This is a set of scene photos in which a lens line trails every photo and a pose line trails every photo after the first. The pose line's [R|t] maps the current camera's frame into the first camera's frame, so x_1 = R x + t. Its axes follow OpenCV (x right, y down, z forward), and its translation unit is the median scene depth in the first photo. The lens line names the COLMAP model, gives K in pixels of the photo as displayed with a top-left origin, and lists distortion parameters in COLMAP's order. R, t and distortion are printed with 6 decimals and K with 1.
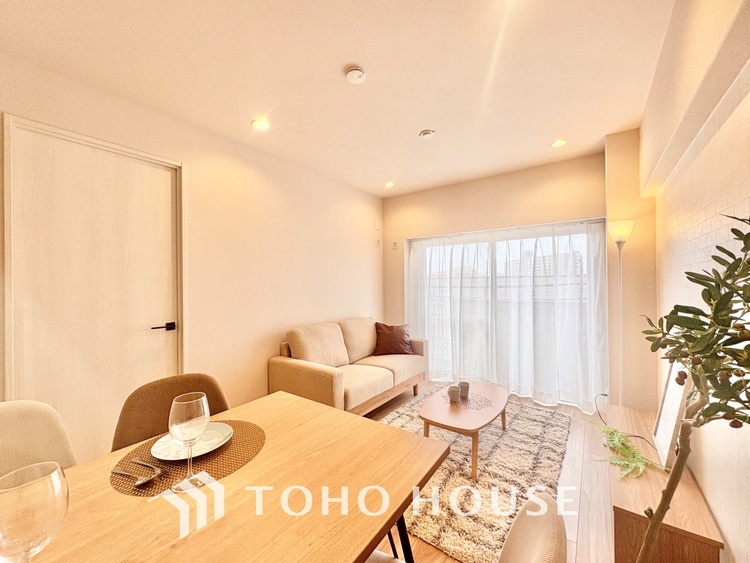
lens RADIAL K [[300.2, 0, 378.6], [0, 300.2, 280.8], [0, 0, 1]] dist [0.011780, -0.000971]
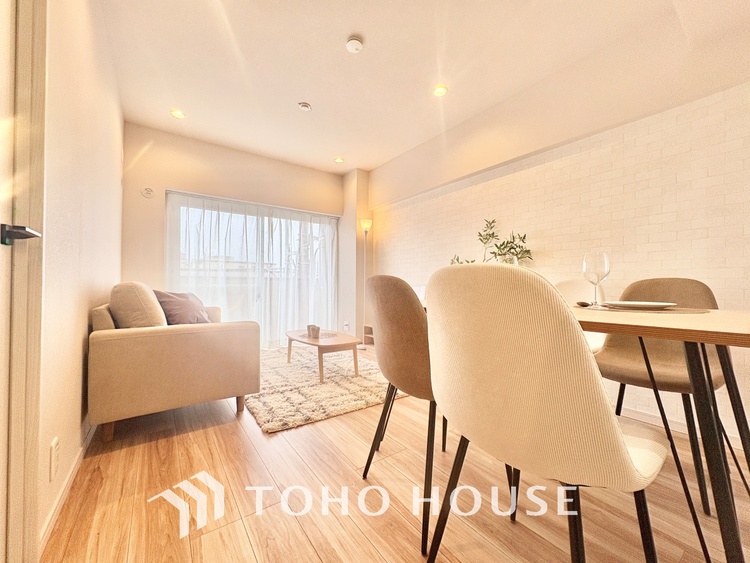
lens RADIAL K [[300.2, 0, 376.0], [0, 300.2, 282.1], [0, 0, 1]] dist [0.011780, -0.000971]
pose [[0.316552, 0.022399, 0.948311, -0.702501], [-0.012638, 0.999732, -0.019395, 0.166663], [-0.948491, -0.005846, 0.316750, 0.325629]]
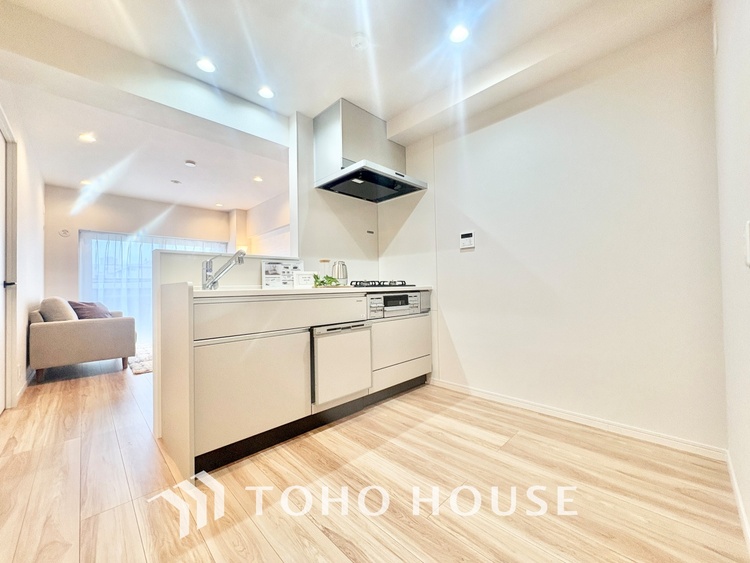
lens RADIAL K [[300.2, 0, 375.4], [0, 300.2, 280.5], [0, 0, 1]] dist [0.011780, -0.000971]
pose [[0.182146, 0.025942, 0.982929, -1.196090], [0.014697, 0.999468, -0.029102, 0.147997], [-0.983162, 0.019747, 0.181668, -0.432026]]
